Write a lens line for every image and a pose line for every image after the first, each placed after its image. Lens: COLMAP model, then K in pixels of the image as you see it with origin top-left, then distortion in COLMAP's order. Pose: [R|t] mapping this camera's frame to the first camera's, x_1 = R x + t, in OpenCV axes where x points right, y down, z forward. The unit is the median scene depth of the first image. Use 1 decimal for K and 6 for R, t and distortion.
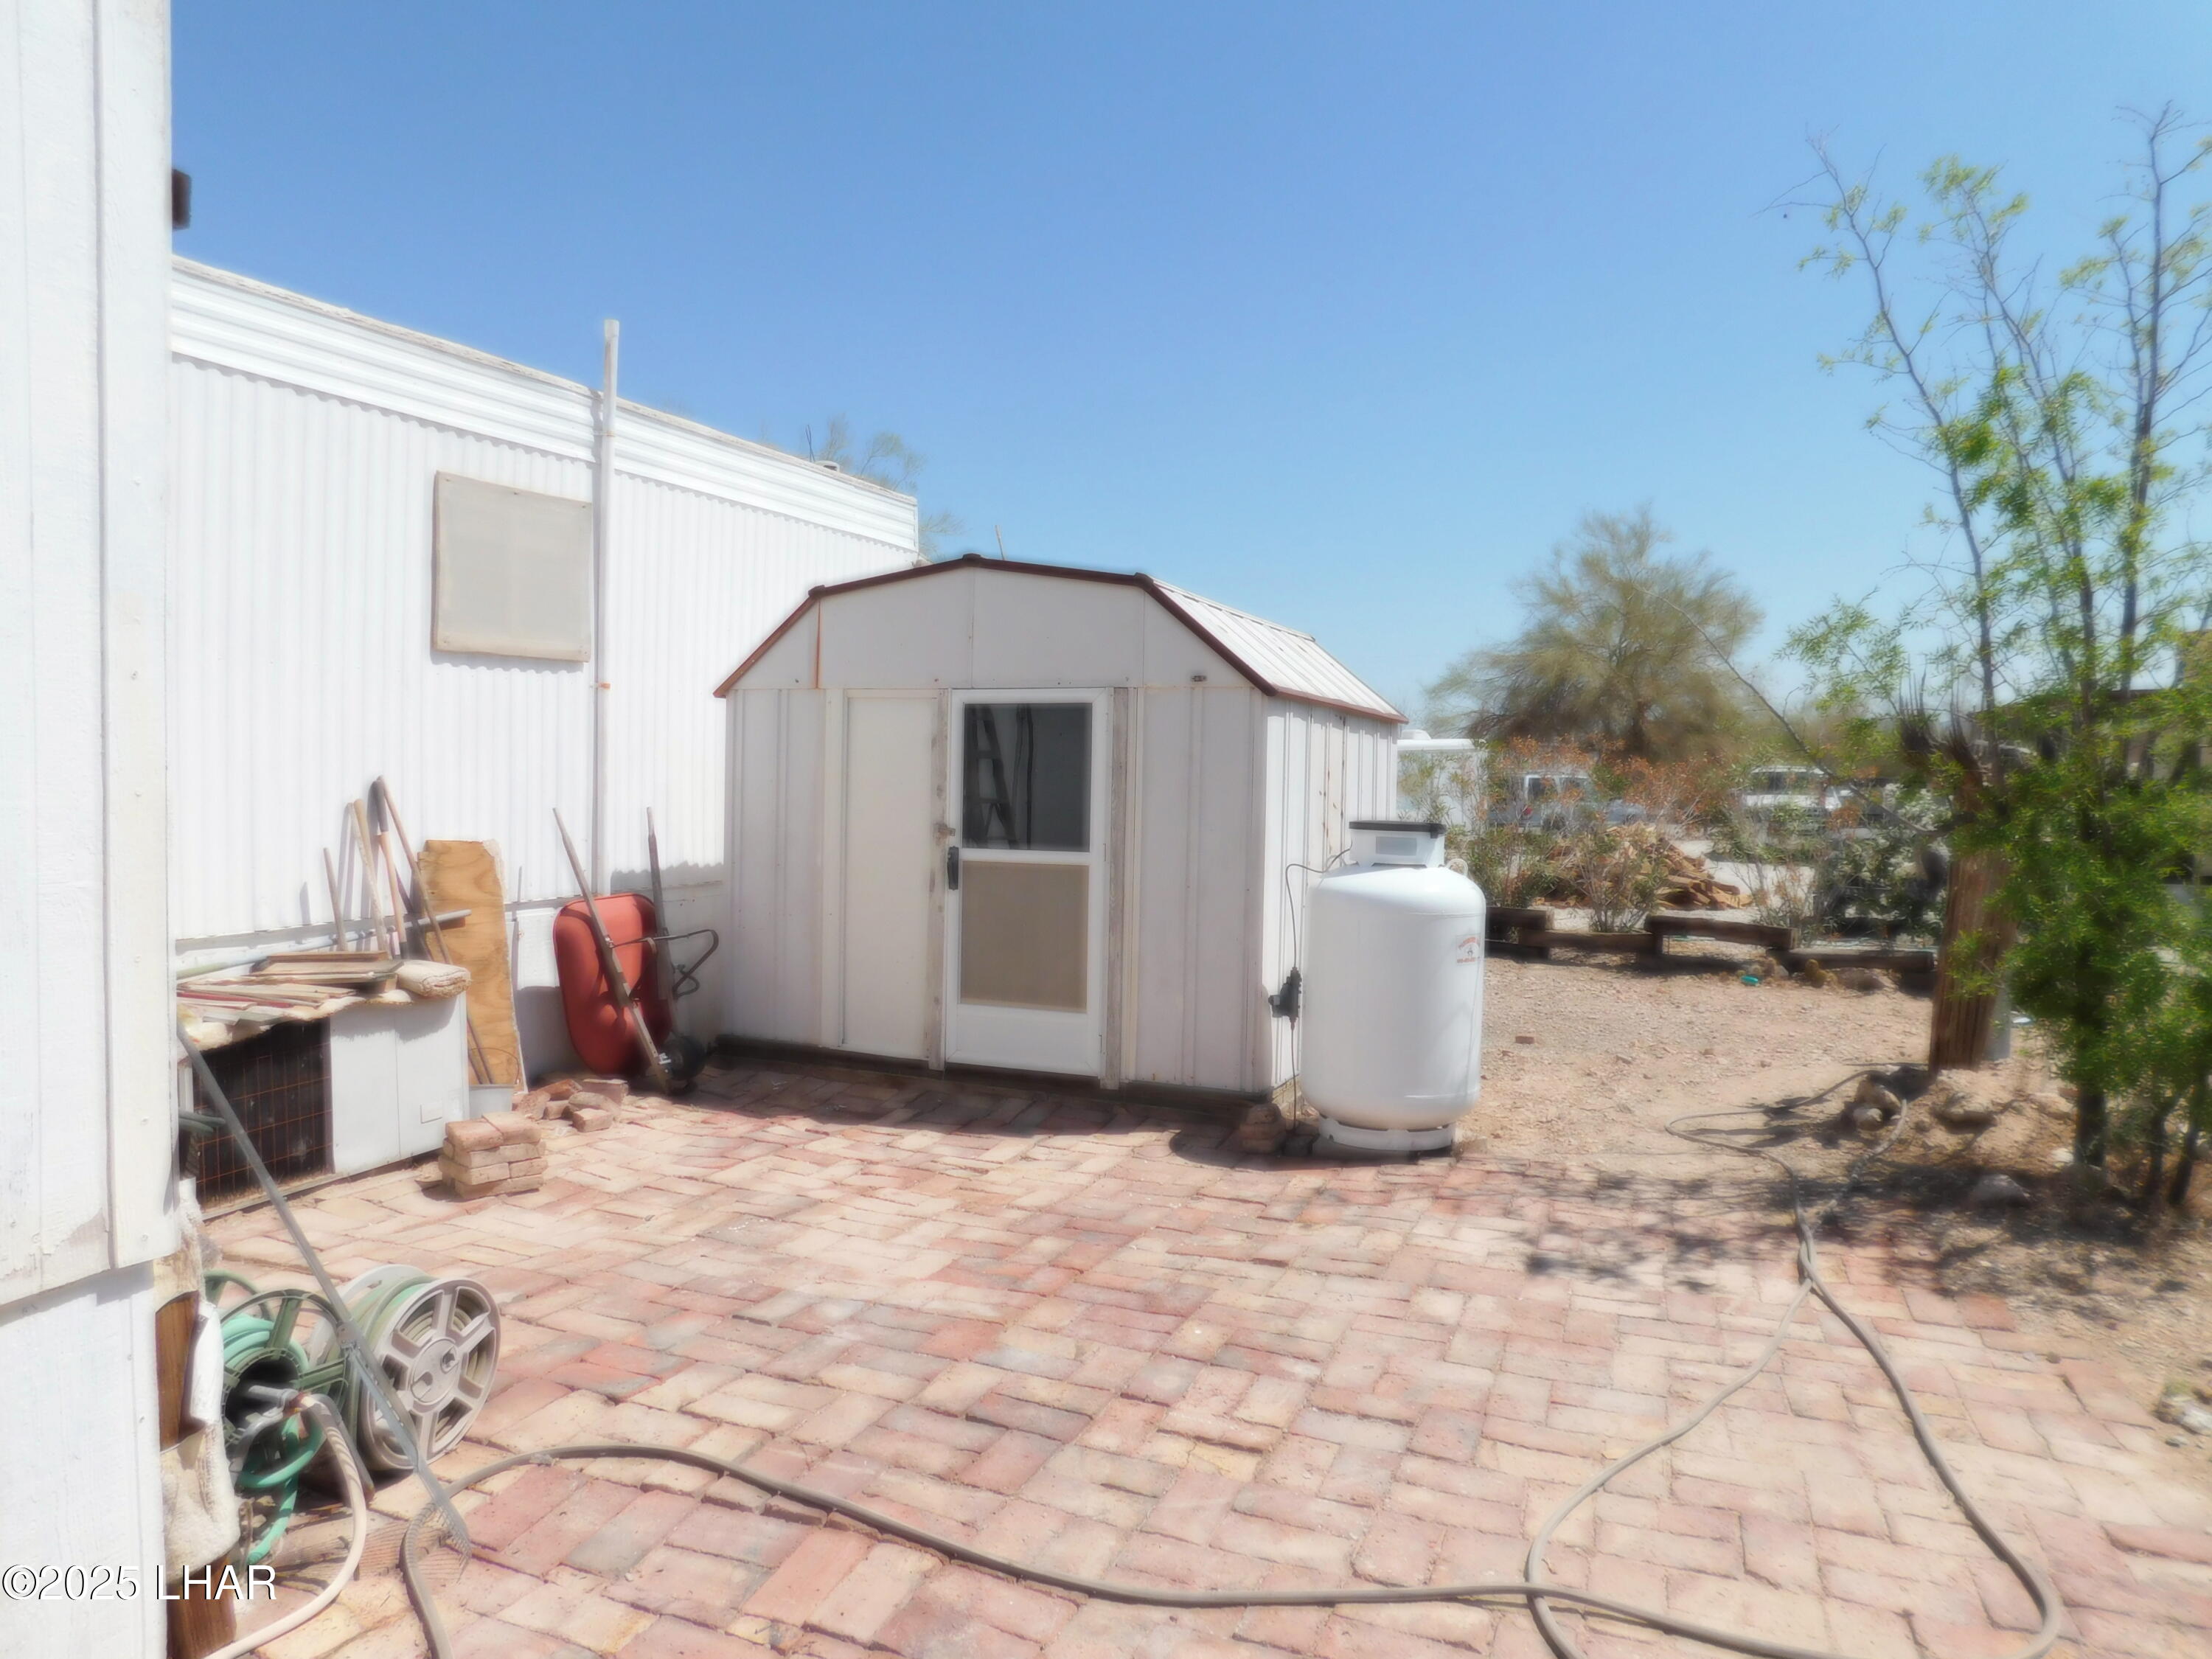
lens RADIAL K [[1465.4, 0, 1116.1], [0, 1465.4, 816.2], [0, 0, 1]] dist [-0.074472, 0.061813]
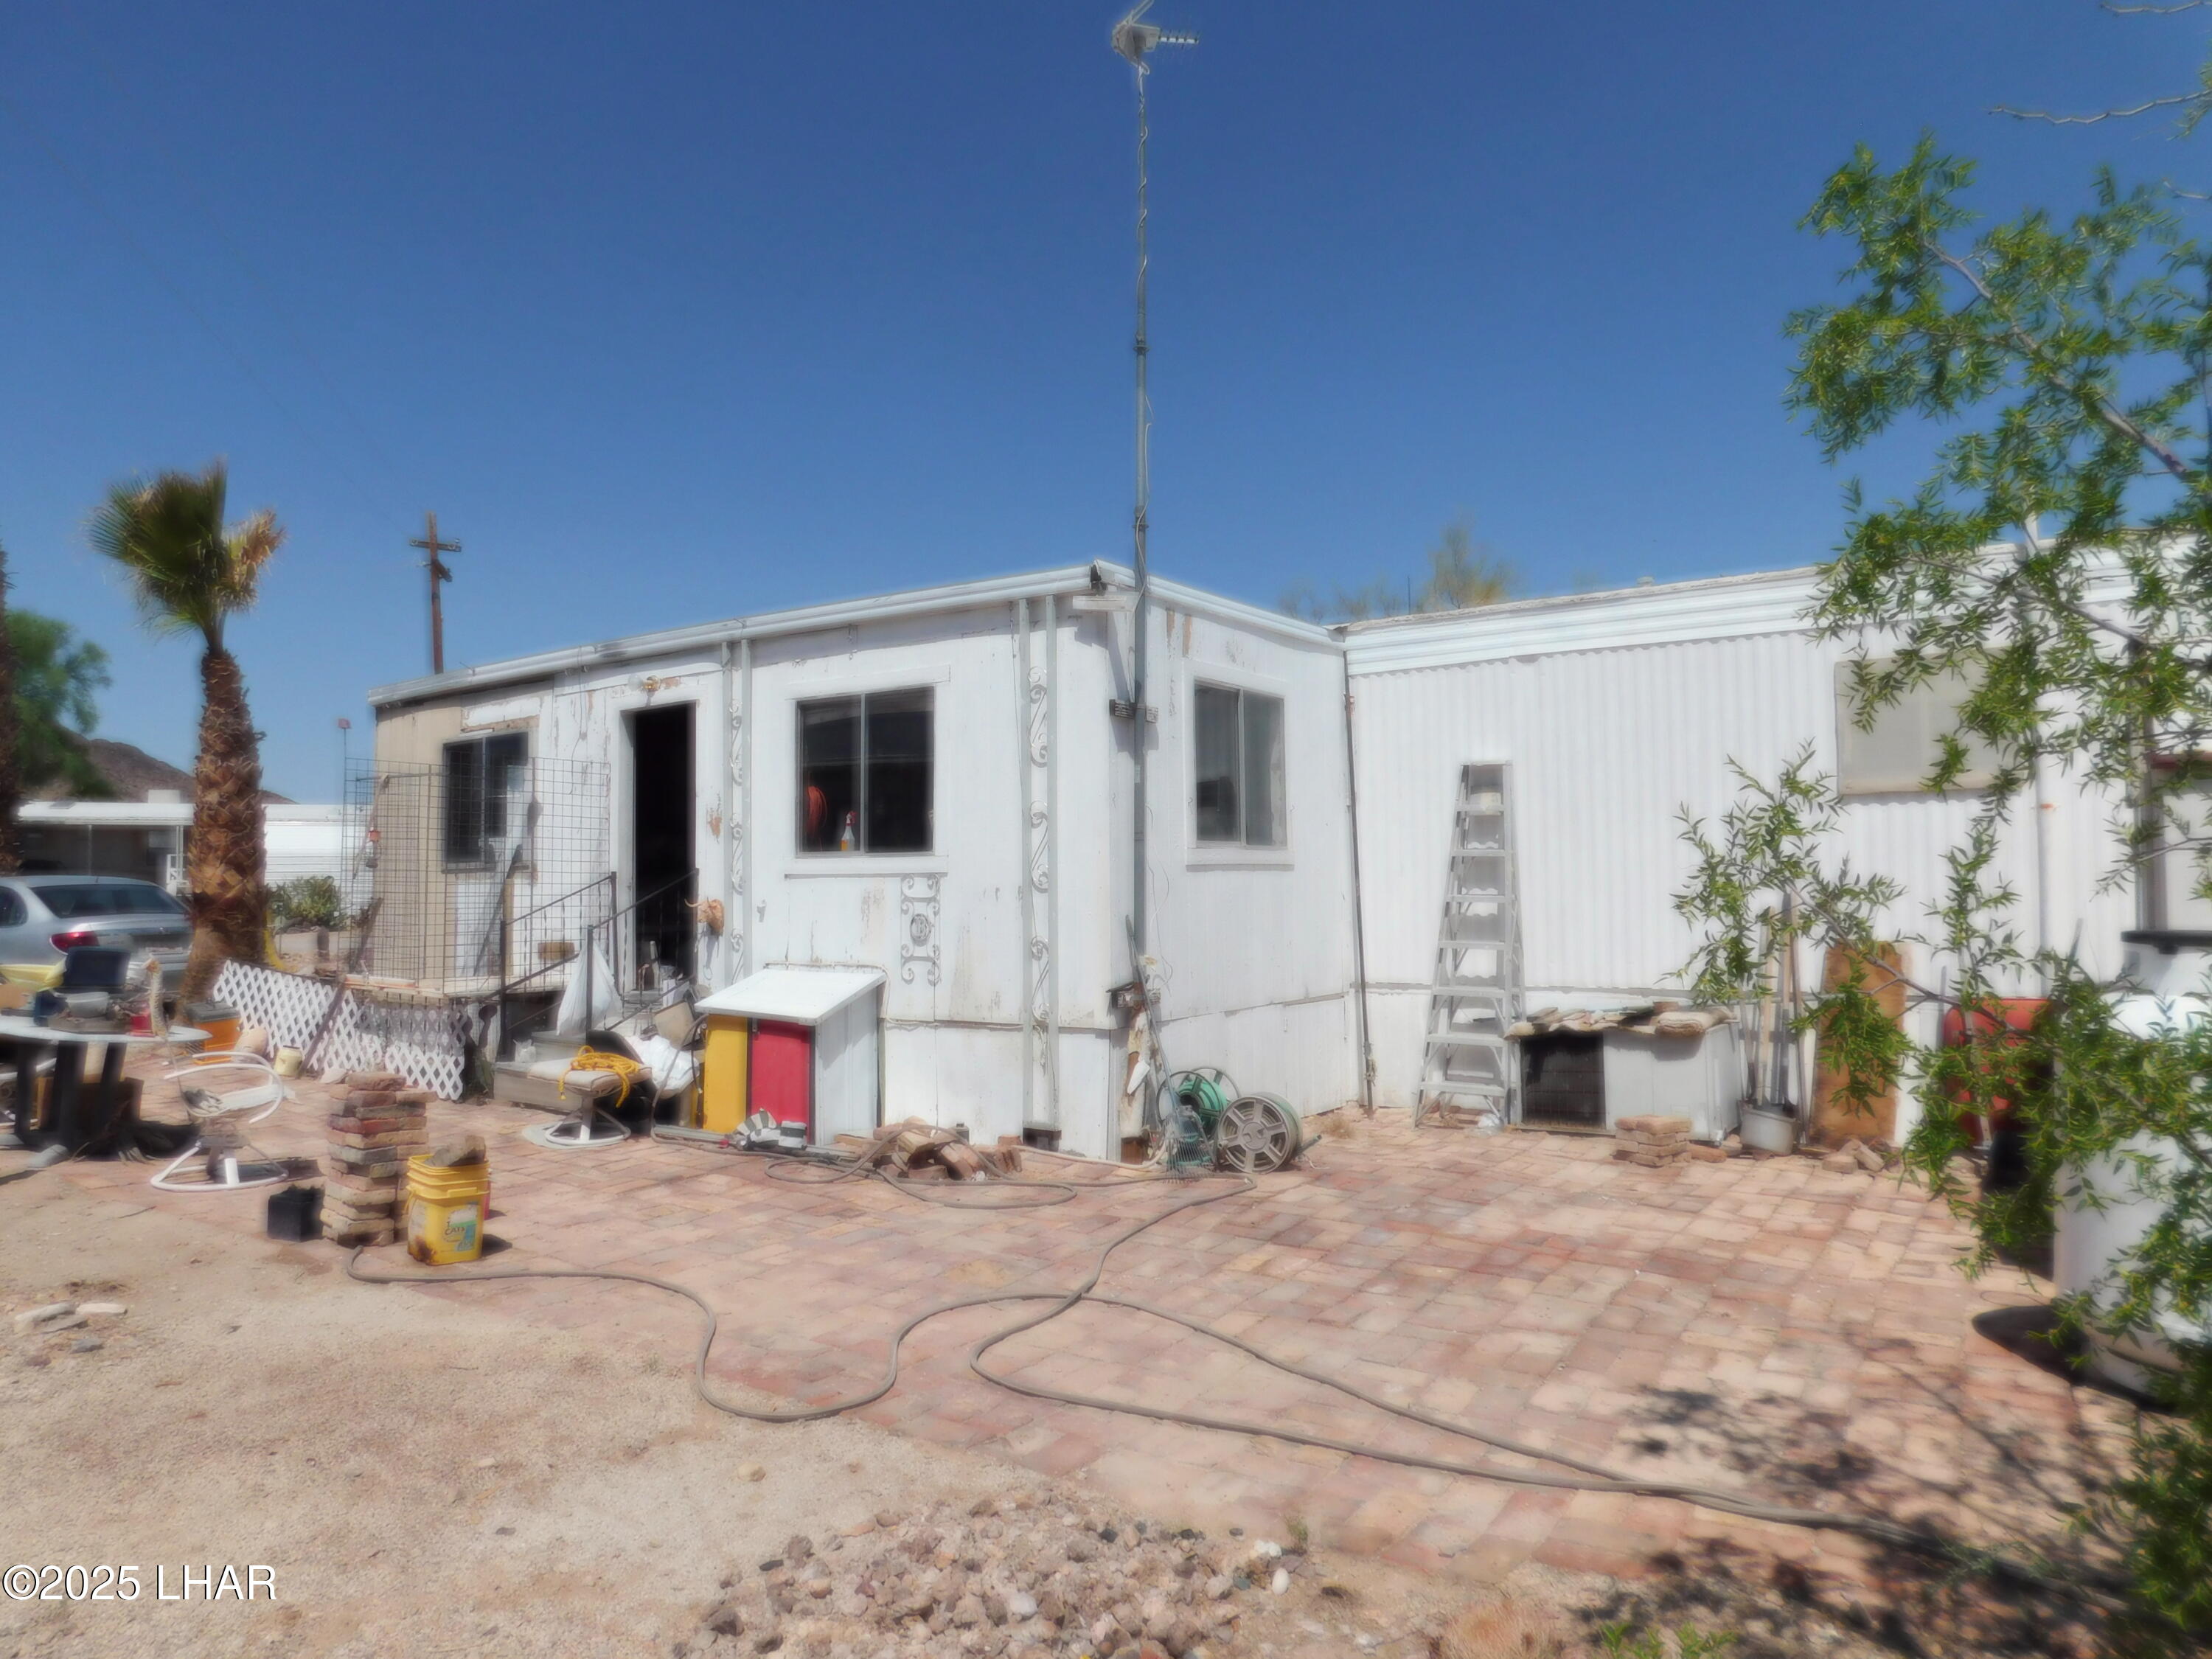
lens RADIAL K [[1465.4, 0, 1116.1], [0, 1465.4, 816.2], [0, 0, 1]] dist [-0.074472, 0.061813]
pose [[-0.181628, -0.058628, -0.981618, 1.277553], [-0.032324, 0.998038, -0.053628, -0.003300], [0.982836, 0.021989, -0.183166, 0.783512]]
